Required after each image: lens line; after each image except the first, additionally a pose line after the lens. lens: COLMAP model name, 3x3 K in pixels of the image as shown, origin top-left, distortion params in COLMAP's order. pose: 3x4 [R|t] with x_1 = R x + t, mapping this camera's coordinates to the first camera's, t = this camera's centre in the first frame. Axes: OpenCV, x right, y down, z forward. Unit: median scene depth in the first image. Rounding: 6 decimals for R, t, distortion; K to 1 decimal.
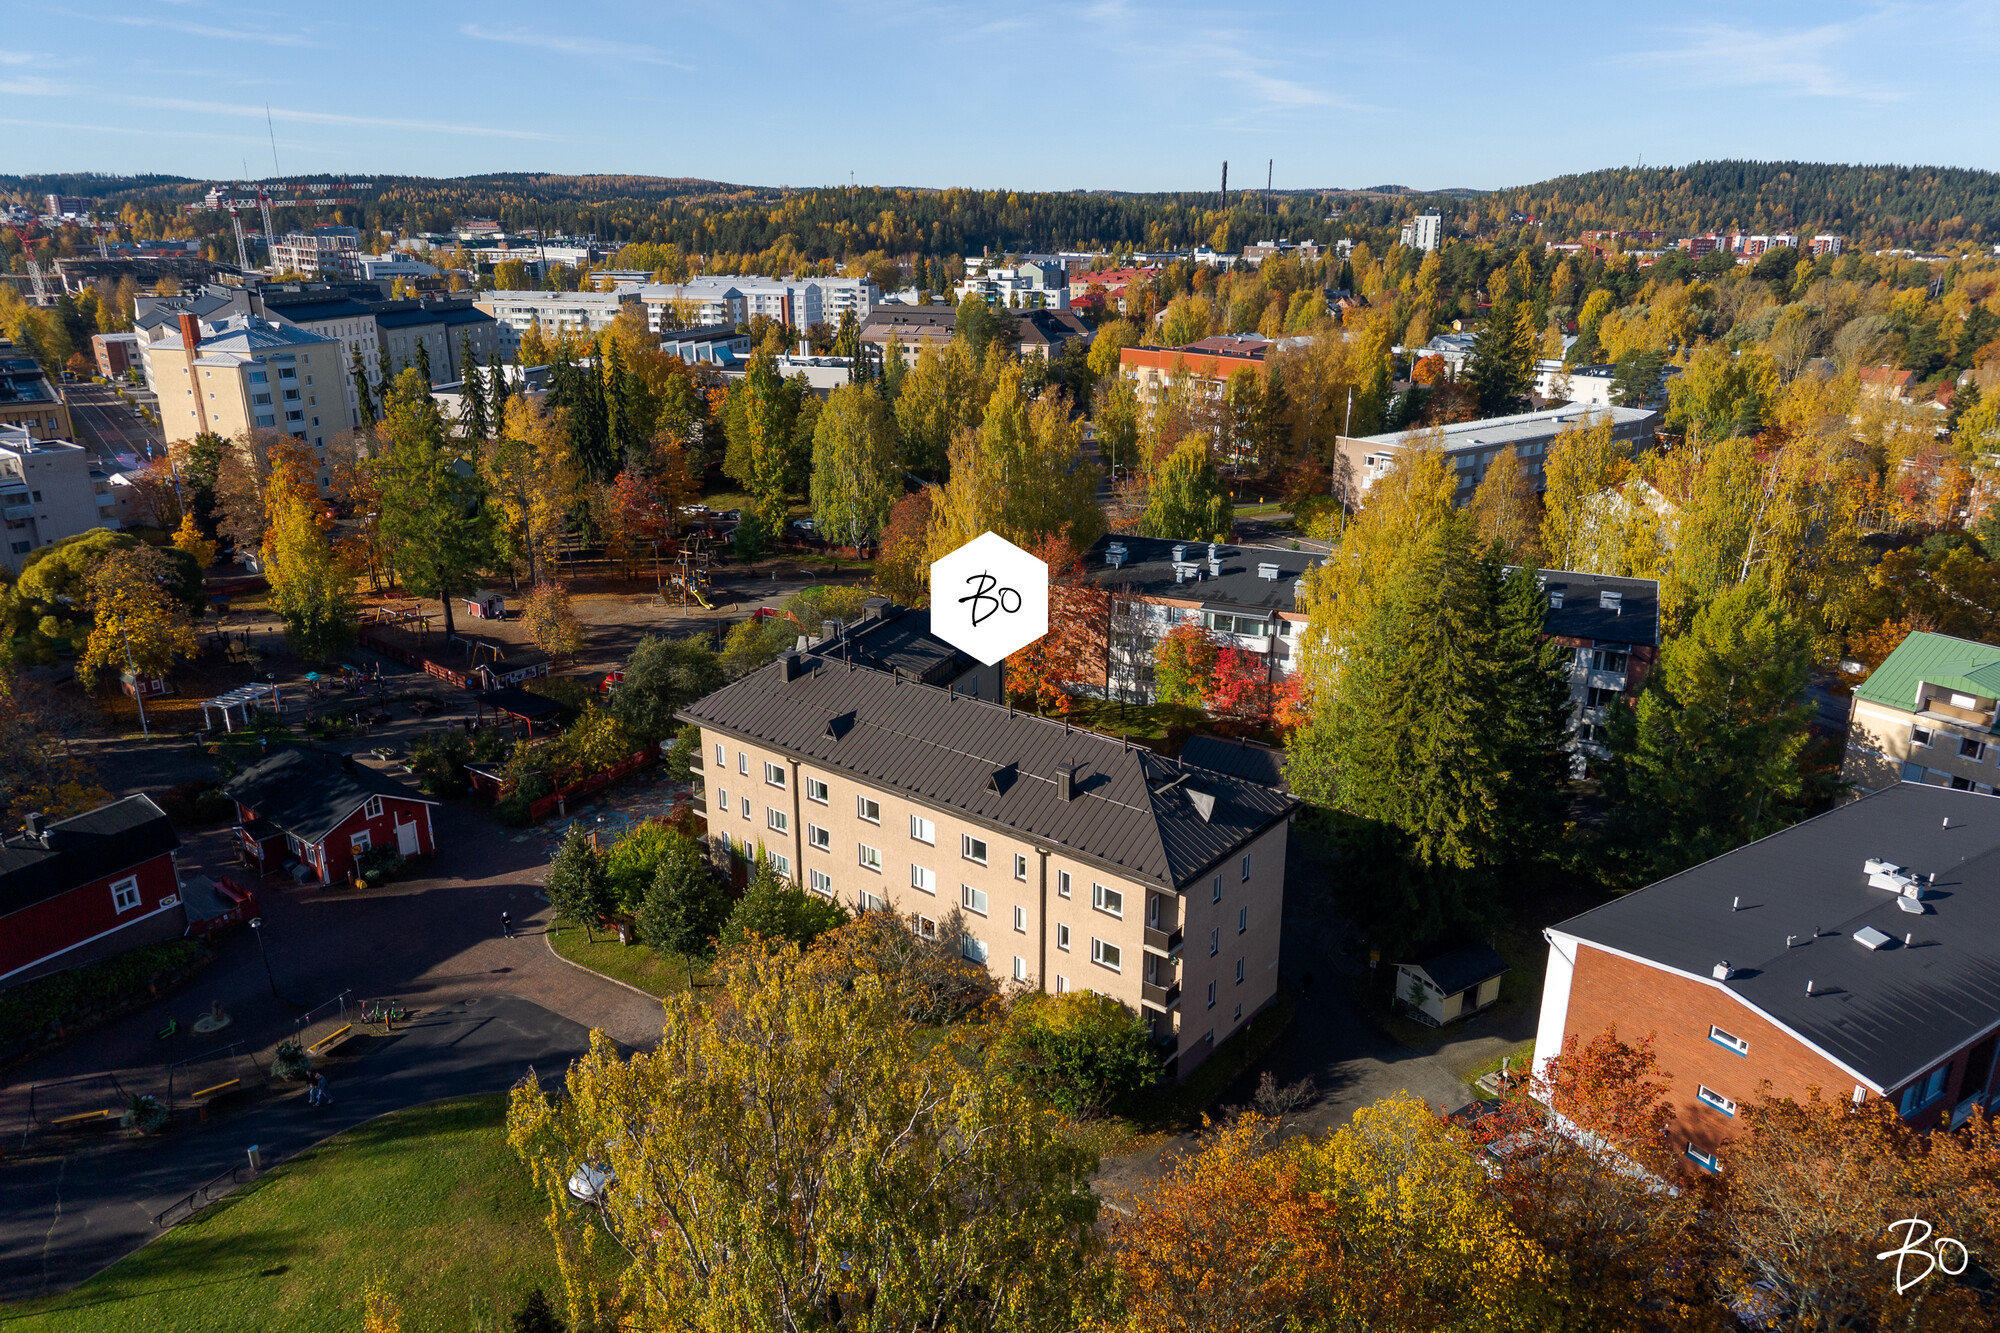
lens RADIAL K [[1318.0, 0, 995.7], [0, 1318.0, 673.1], [0, 0, 1]] dist [0.028114, -0.026178]
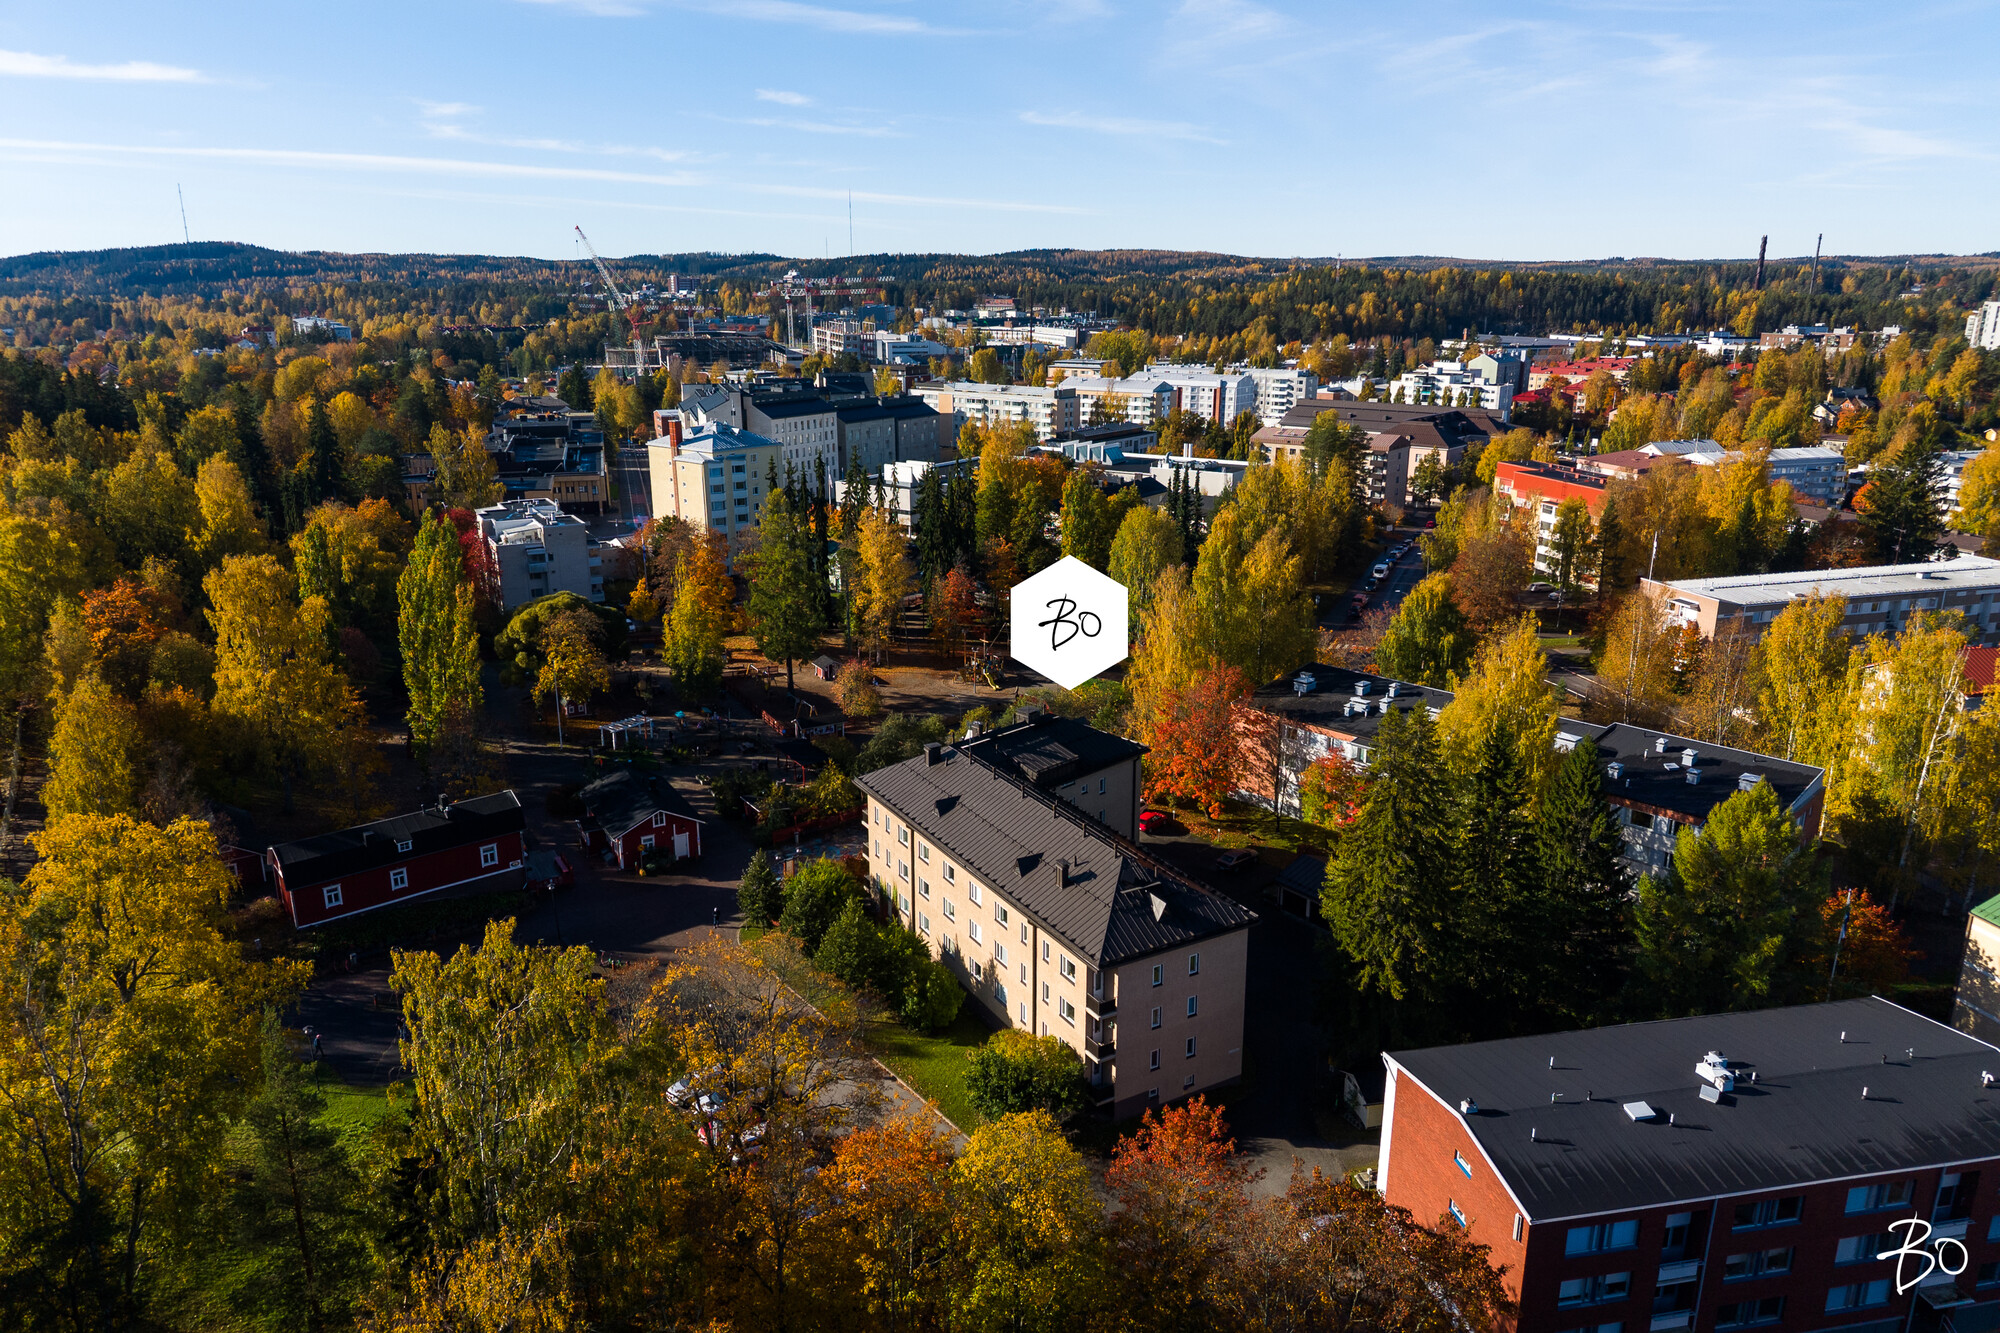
lens RADIAL K [[1317.9, 0, 1010.8], [0, 1317.9, 665.4], [0, 0, 1]] dist [0.051009, -0.053562]
pose [[0.936405, 0.097748, -0.337032, 0.191977], [-0.114944, 0.992876, -0.031400, -0.033955], [0.331562, 0.068143, 0.940969, -0.118095]]
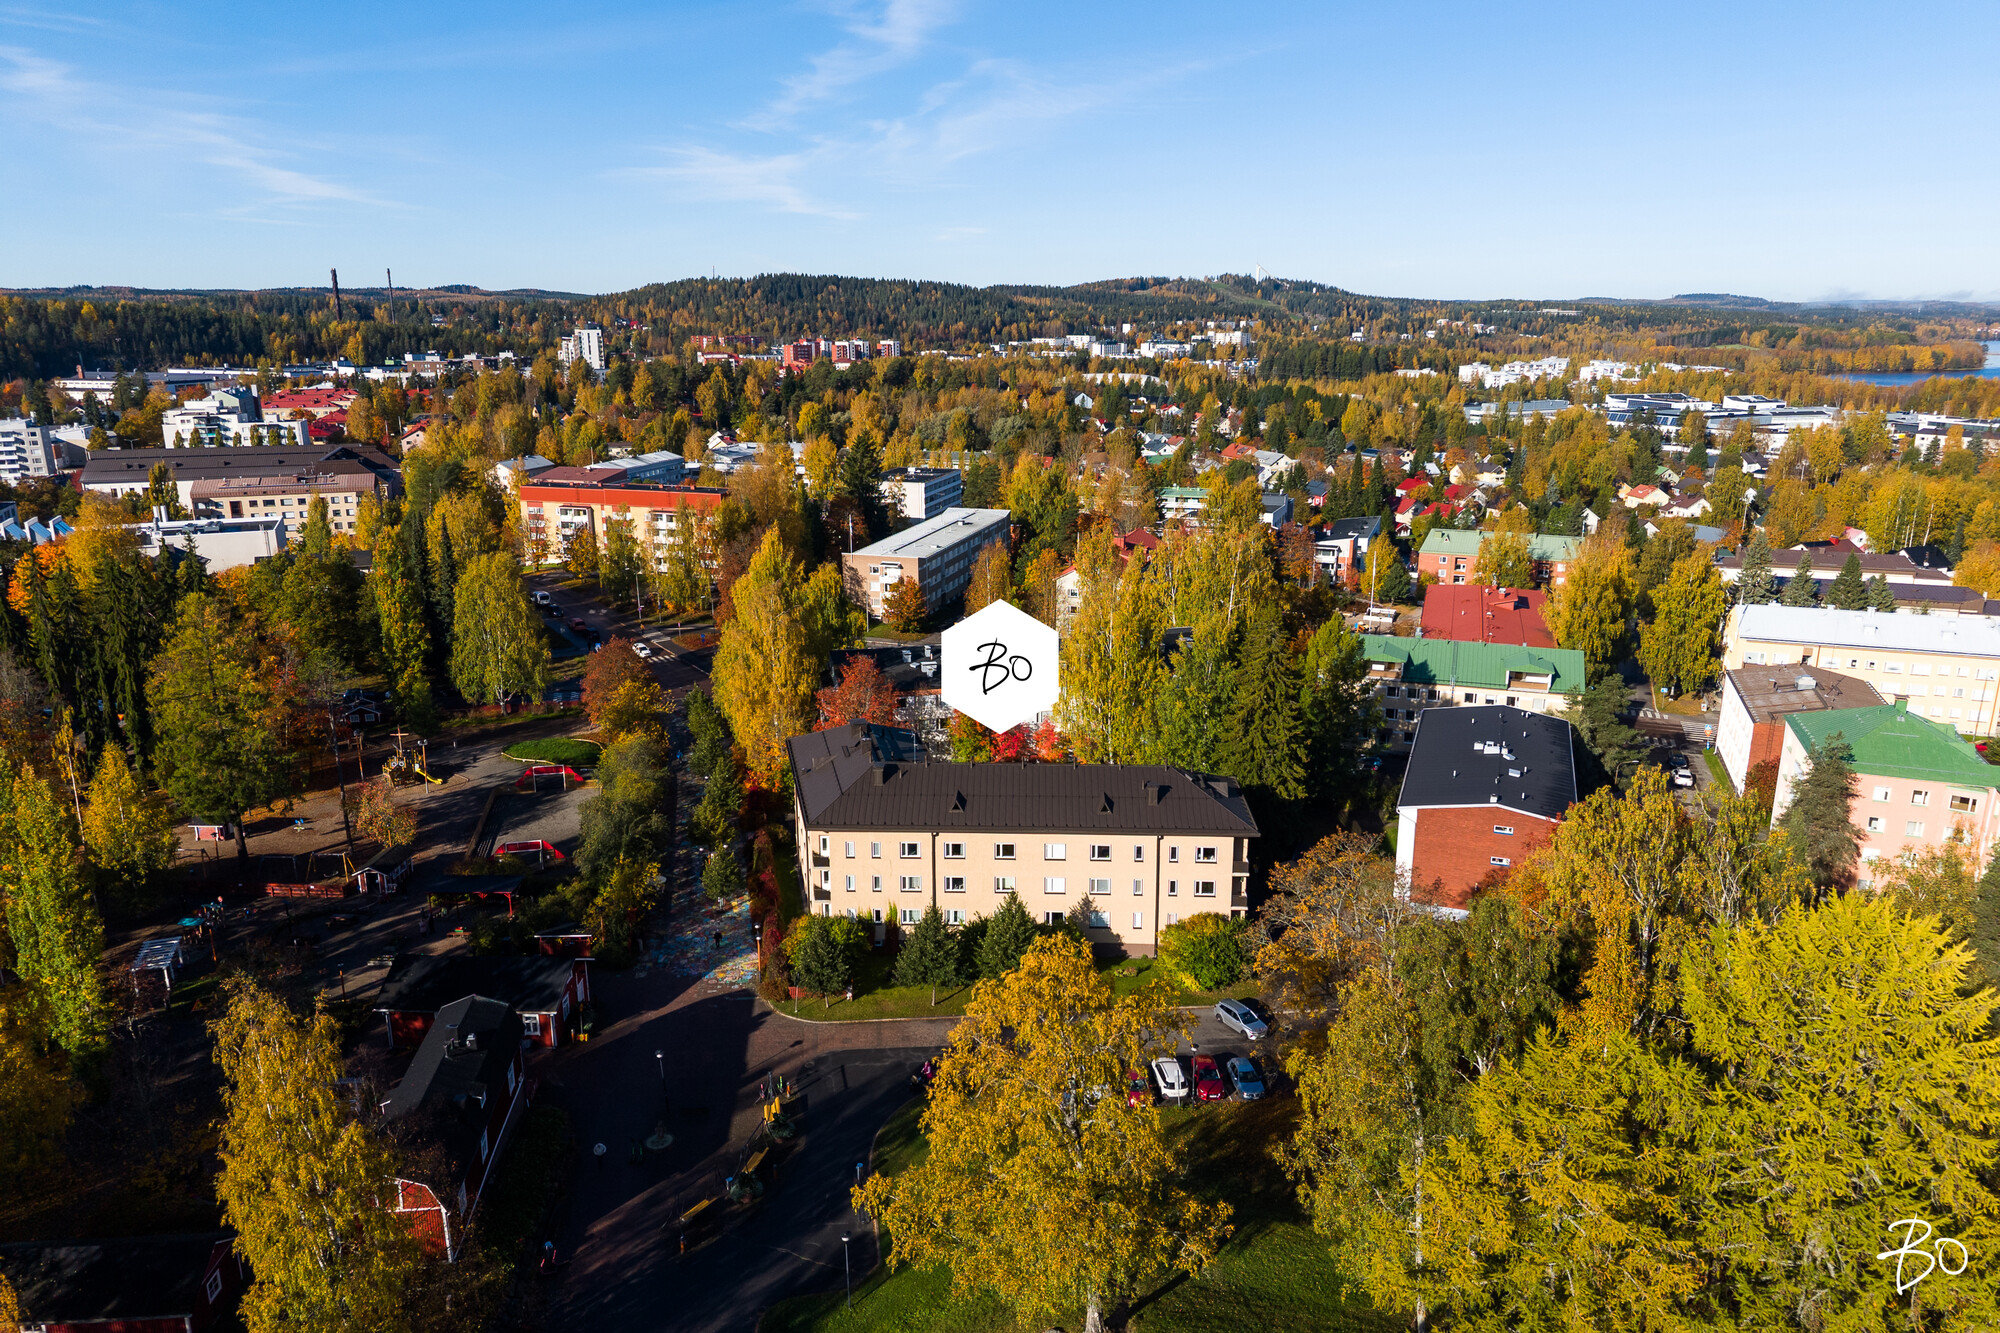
lens RADIAL K [[1347.5, 0, 1002.5], [0, 1347.5, 663.7], [0, 0, 1]] dist [0.031150, -0.056707]
pose [[0.791585, -0.153820, 0.591382, -0.466725], [0.199147, 0.979900, -0.011690, -0.039686], [-0.577697, 0.127026, 0.806306, -0.106060]]
